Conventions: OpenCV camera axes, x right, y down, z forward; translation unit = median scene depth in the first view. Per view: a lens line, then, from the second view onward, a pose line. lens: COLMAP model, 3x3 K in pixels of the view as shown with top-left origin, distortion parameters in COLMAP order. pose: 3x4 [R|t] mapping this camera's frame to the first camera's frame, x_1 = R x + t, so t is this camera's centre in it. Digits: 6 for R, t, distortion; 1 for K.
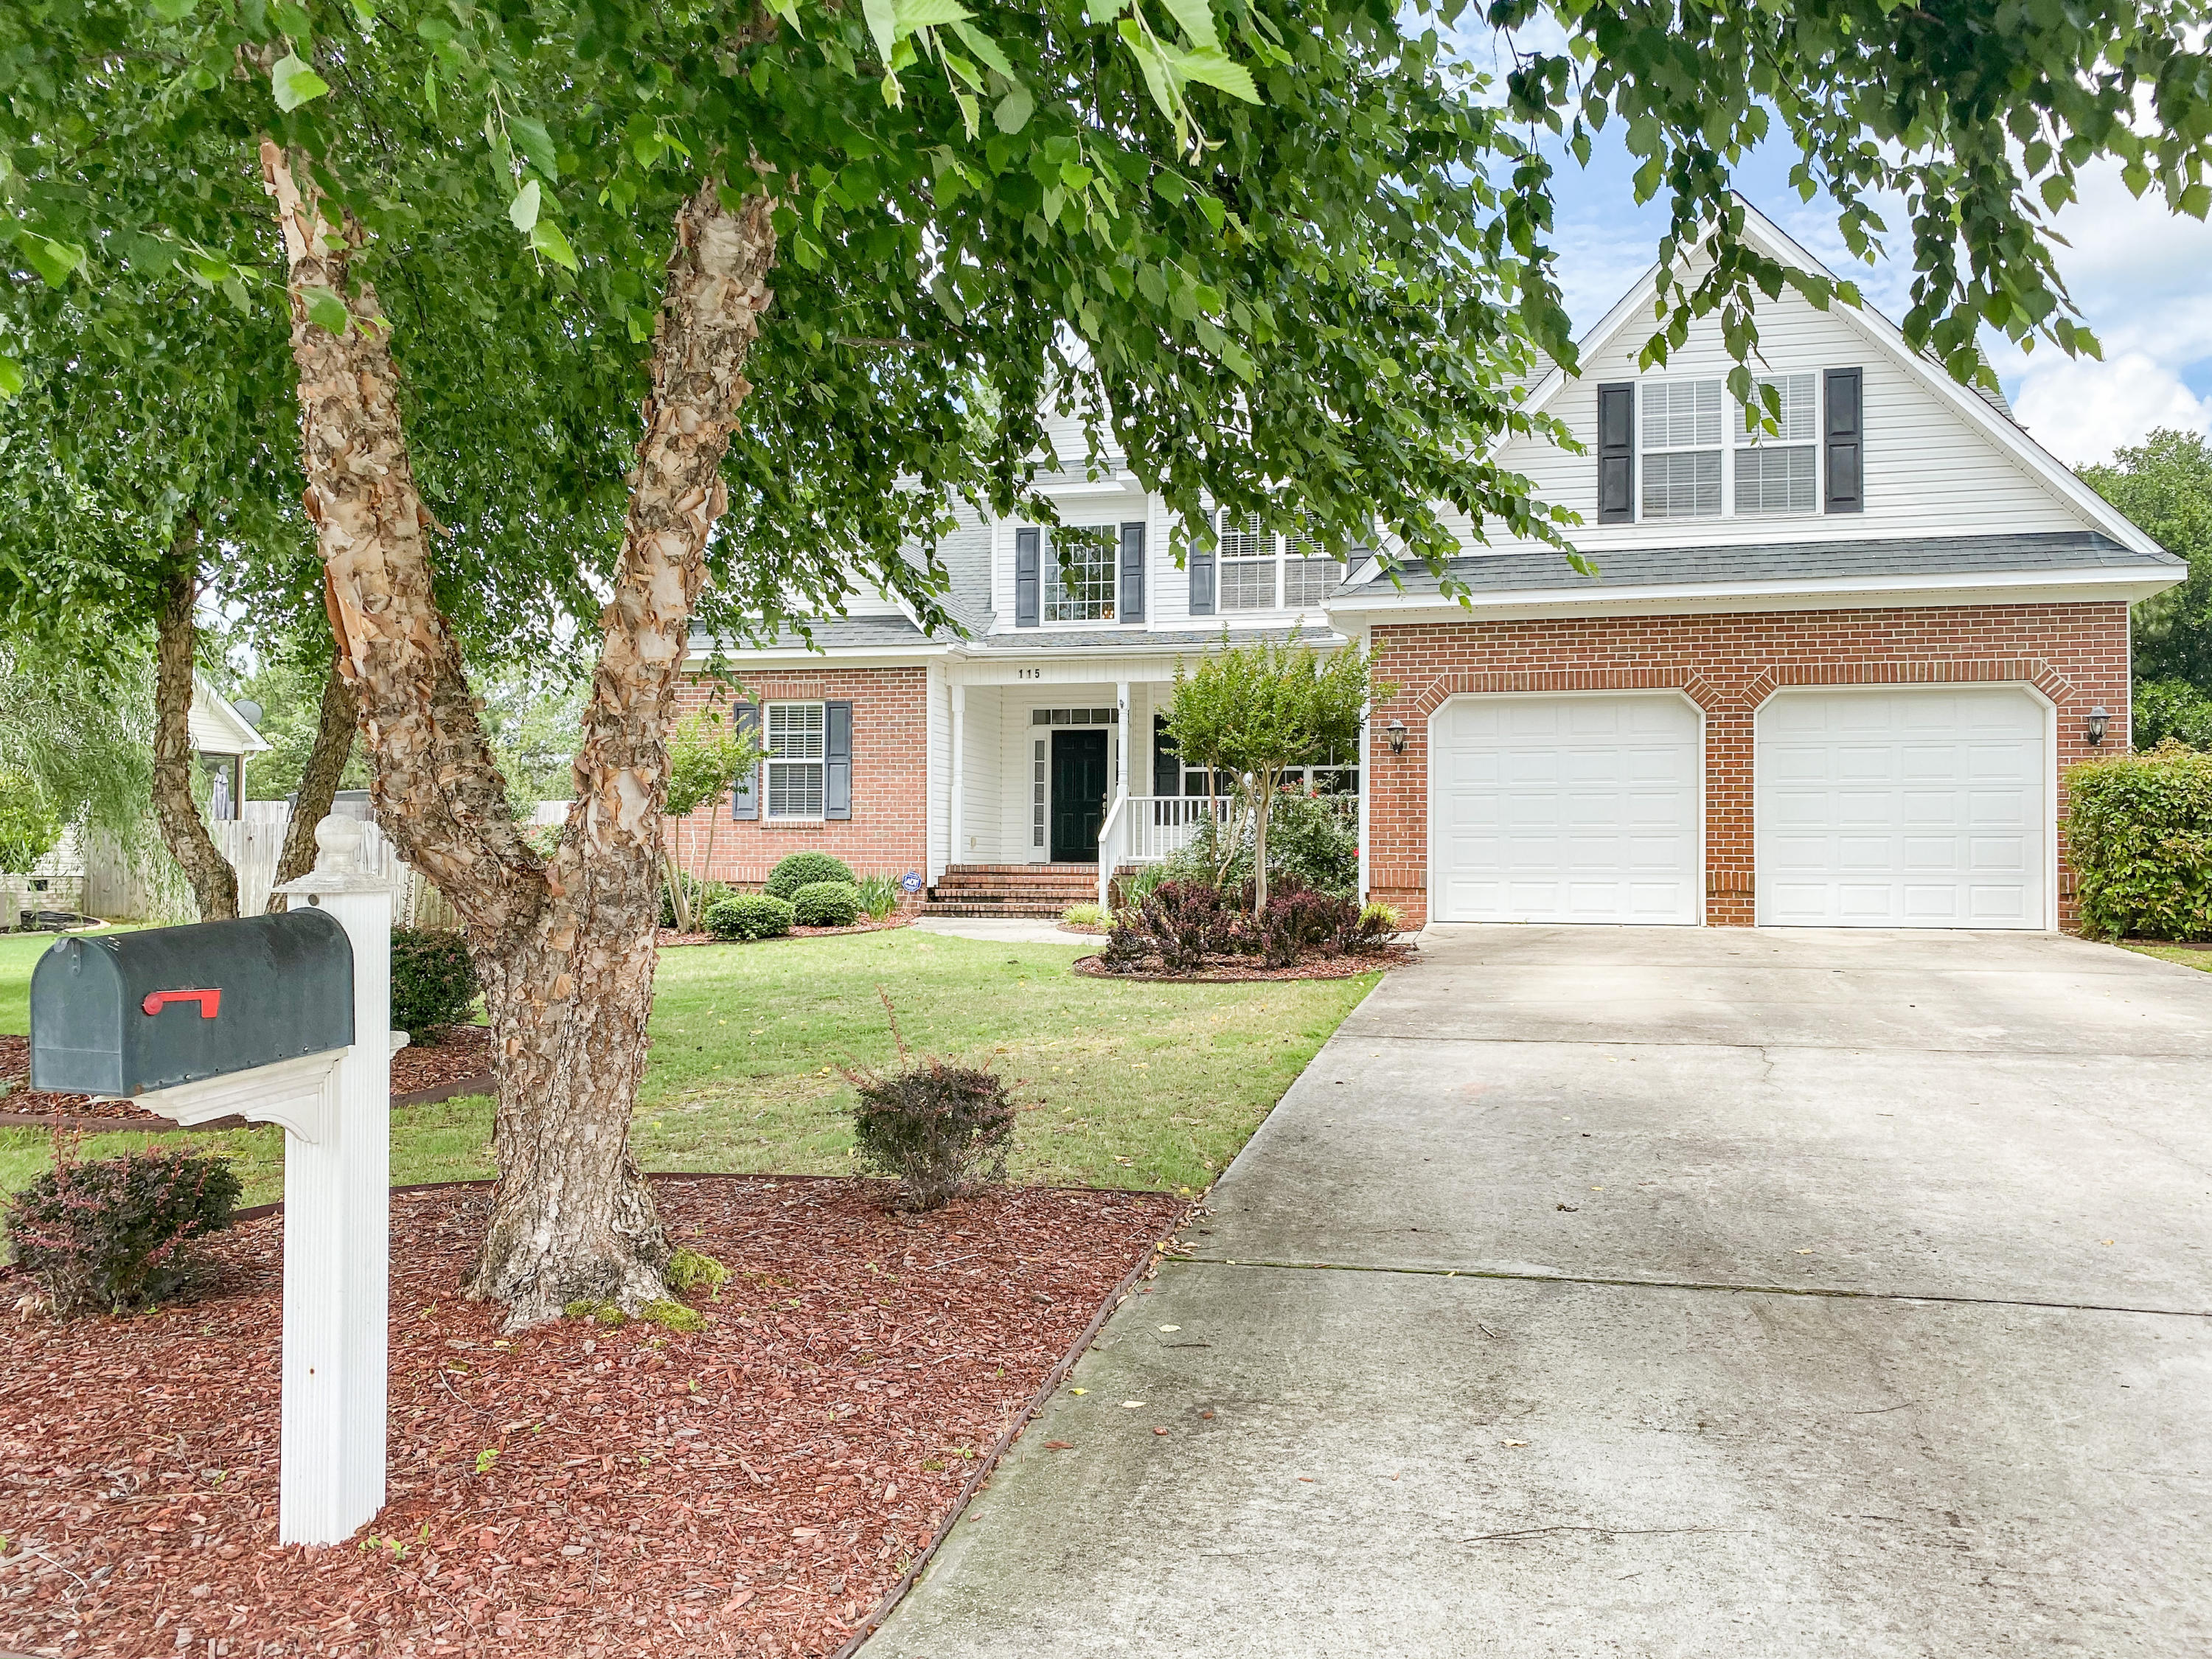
lens RADIAL K [[1732.0, 0, 1050.9], [0, 1732.0, 828.1], [0, 0, 1]] dist [-0.009526, -0.003325]
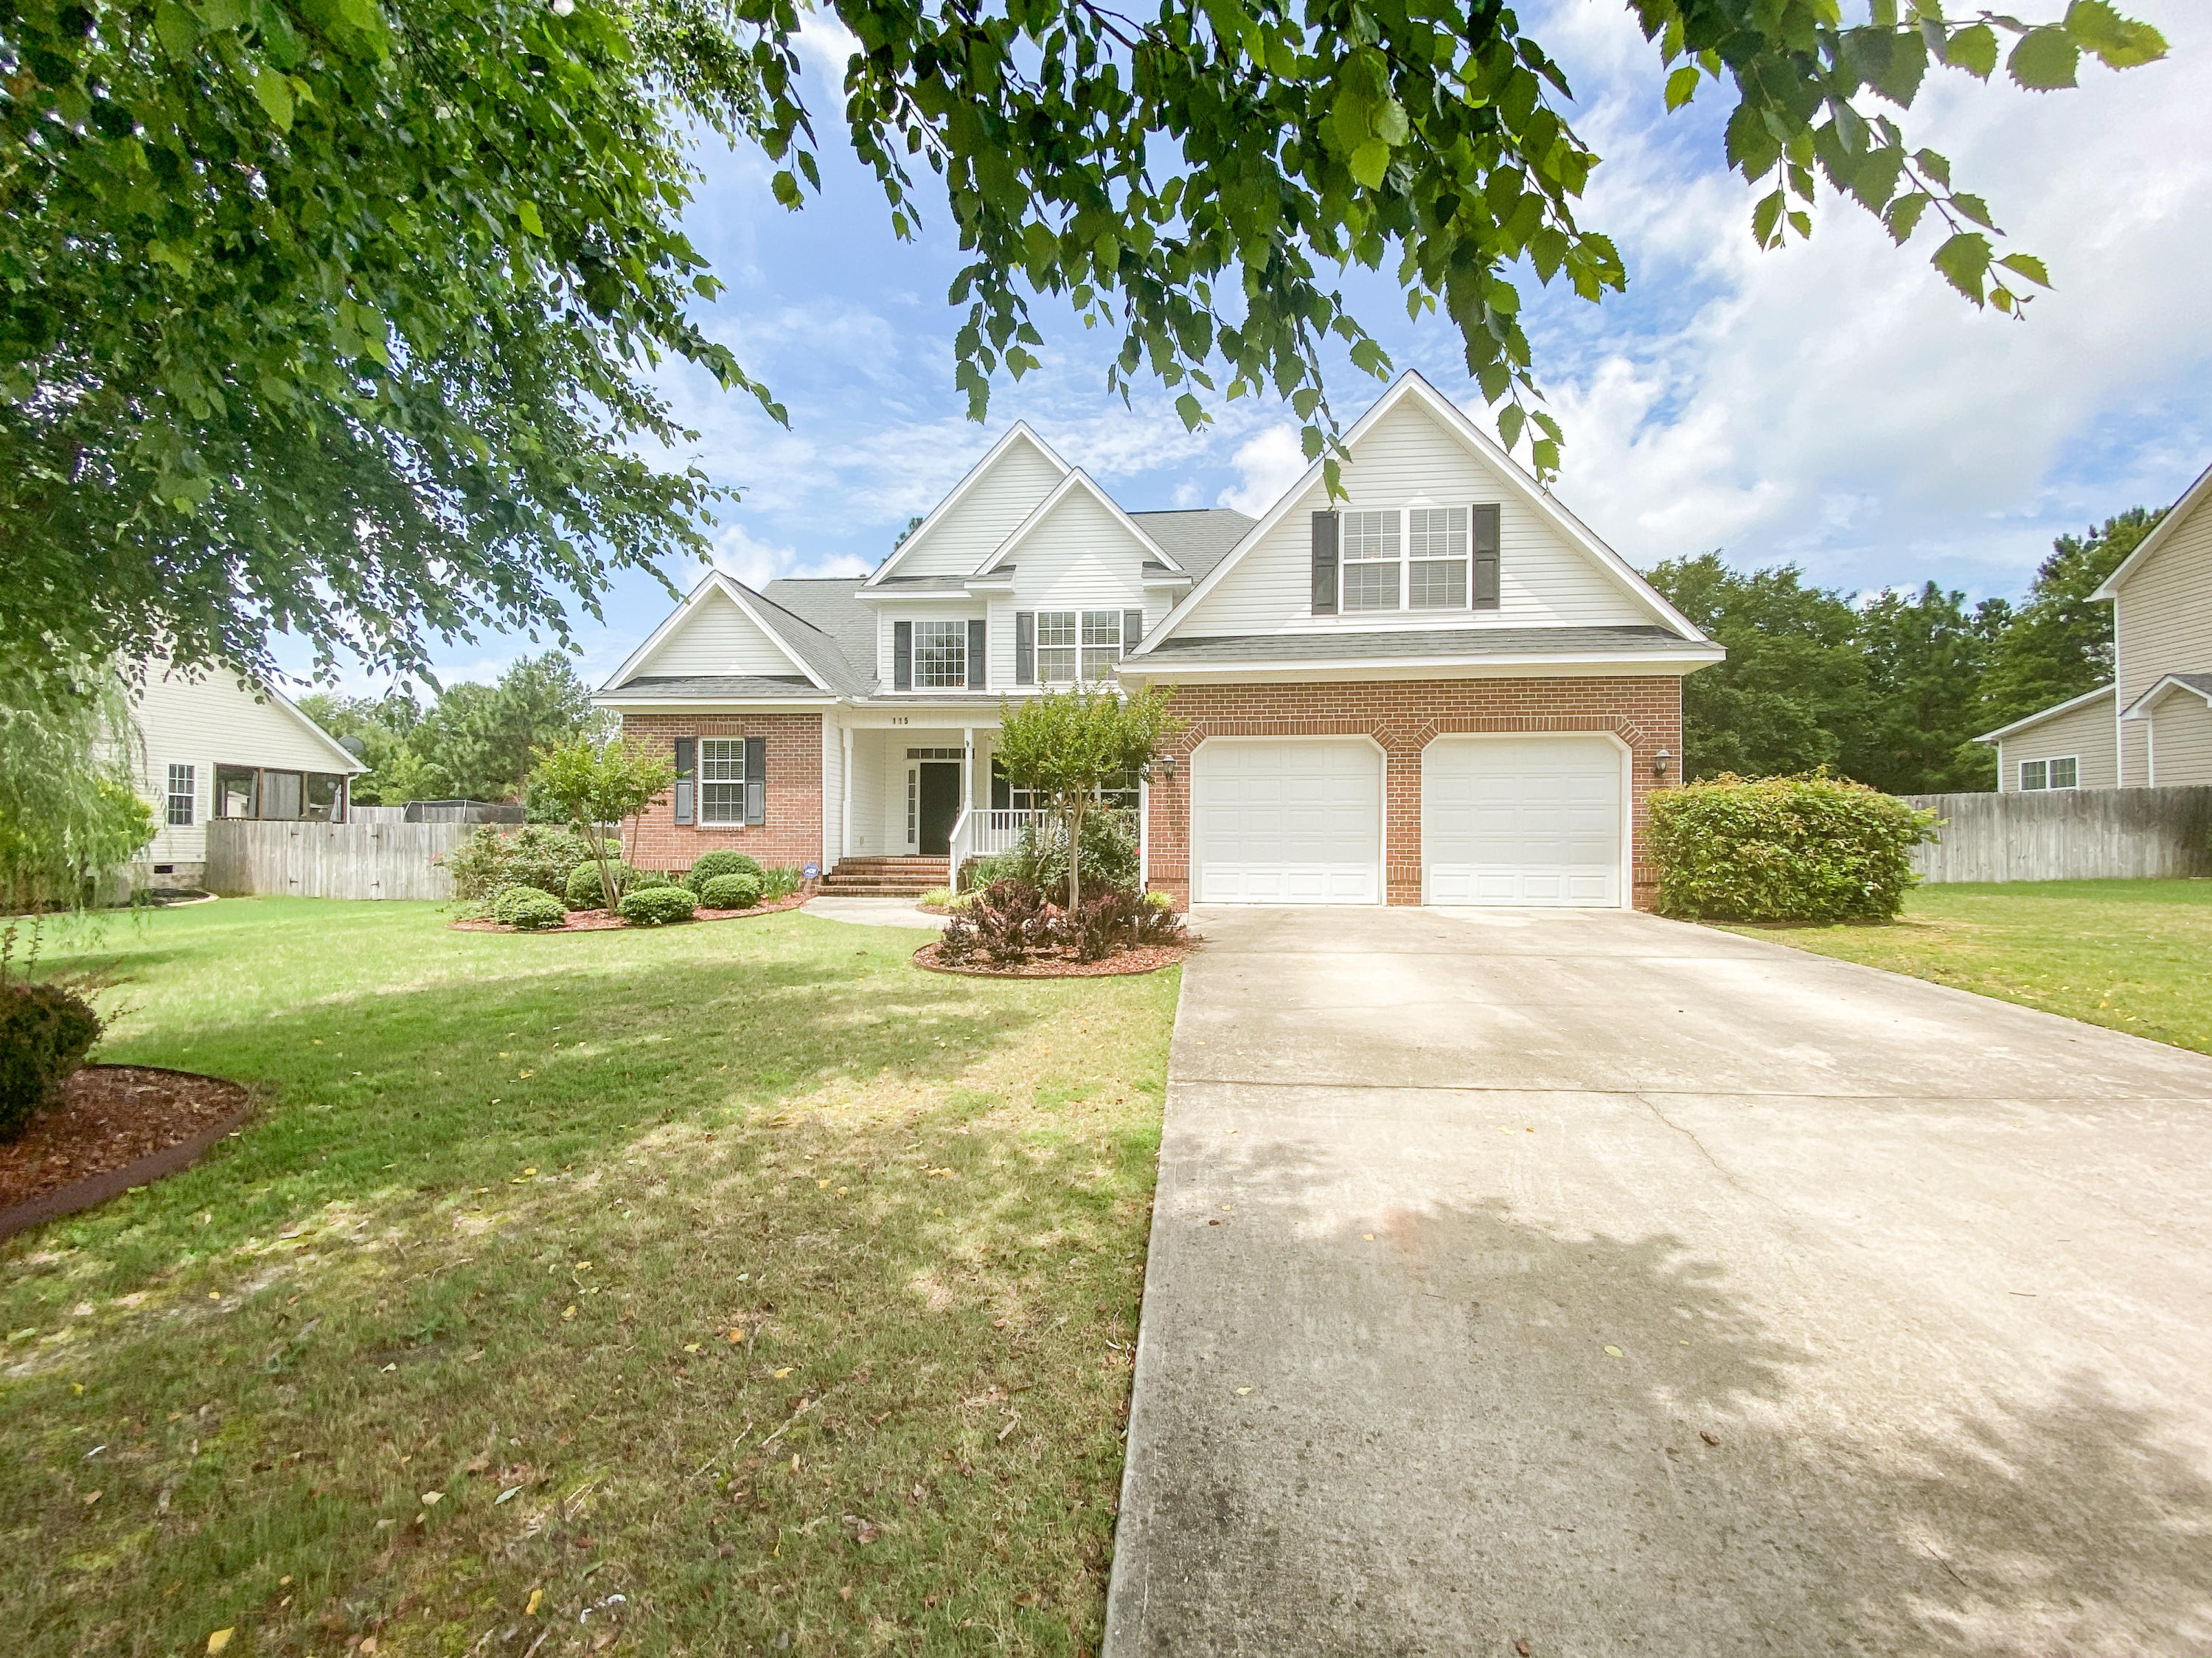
lens RADIAL K [[928.2, 0, 1106.0], [0, 928.2, 829.0], [0, 0, 1]] dist [0.023318, -0.027619]
pose [[0.984827, 0.001761, 0.173530, 0.025876], [-0.002597, 0.999986, 0.004591, -0.007496], [-0.173519, -0.004972, 0.984818, 0.296420]]
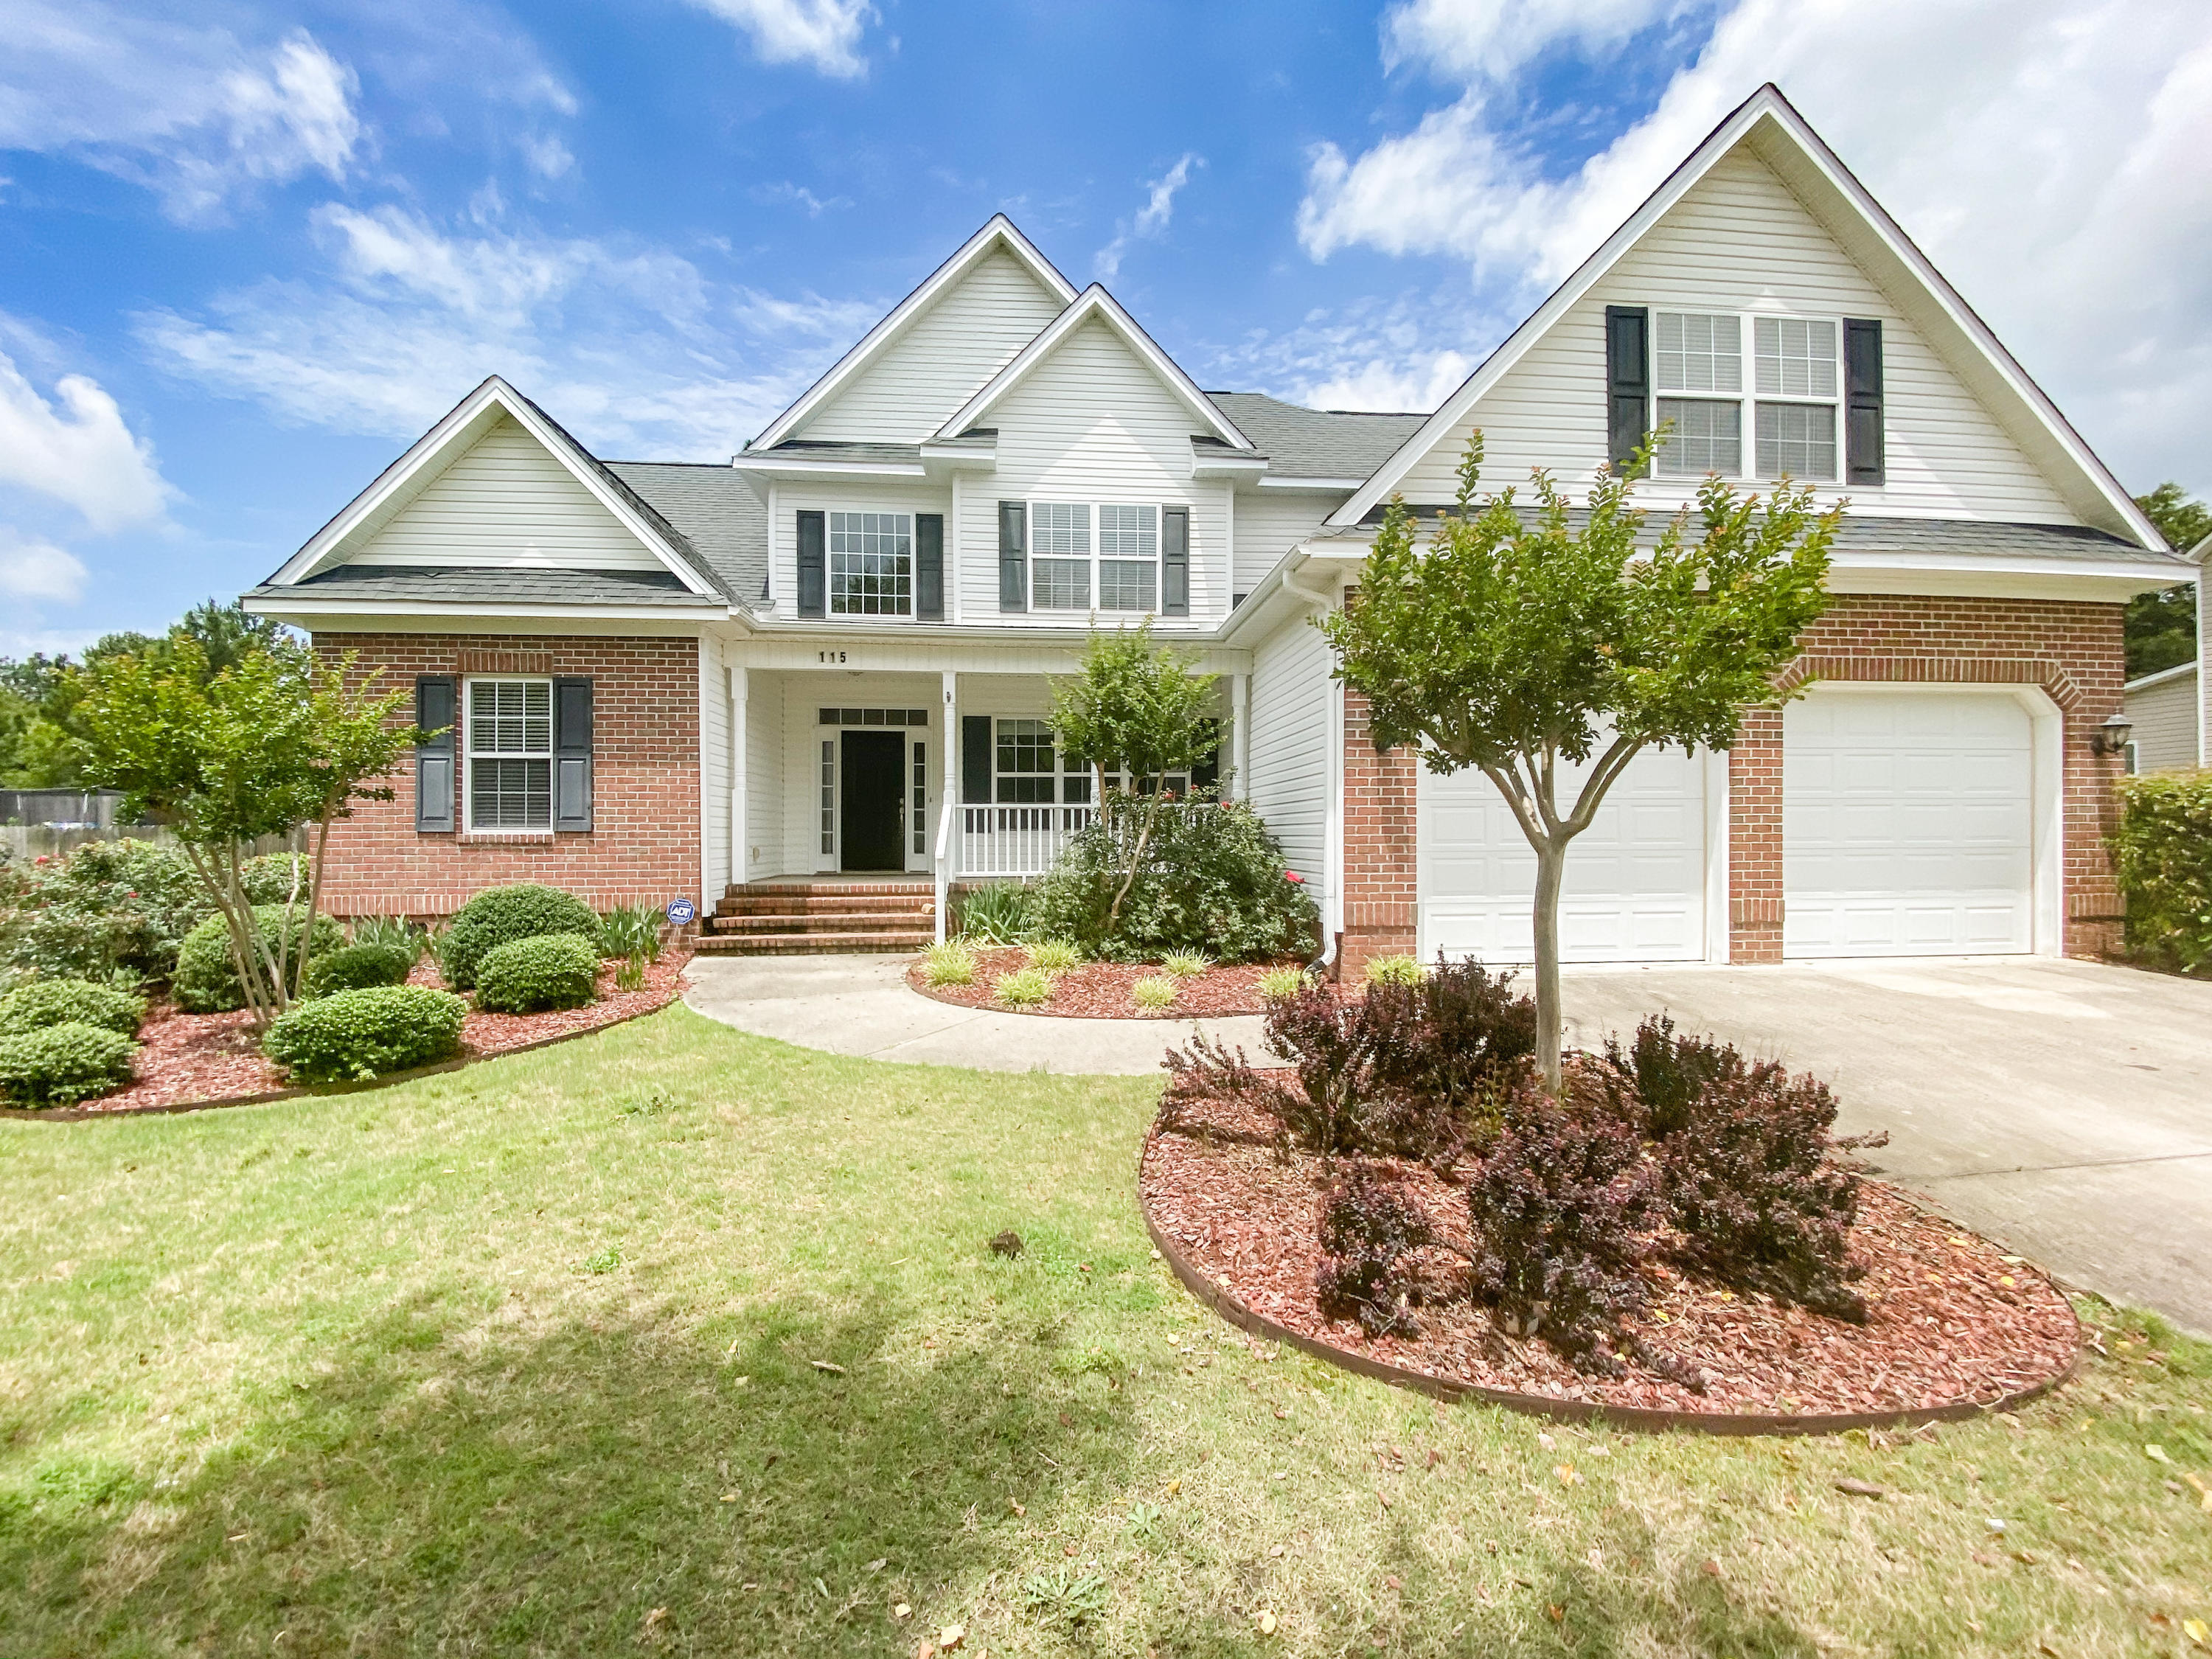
lens RADIAL K [[928.3, 0, 1106.0], [0, 928.3, 829.5], [0, 0, 1]] dist [0.023318, -0.027619]
pose [[0.932721, -0.007978, 0.360510, -0.065324], [0.001333, 0.999825, 0.018679, -0.017044], [-0.360596, -0.016942, 0.932568, 0.661864]]
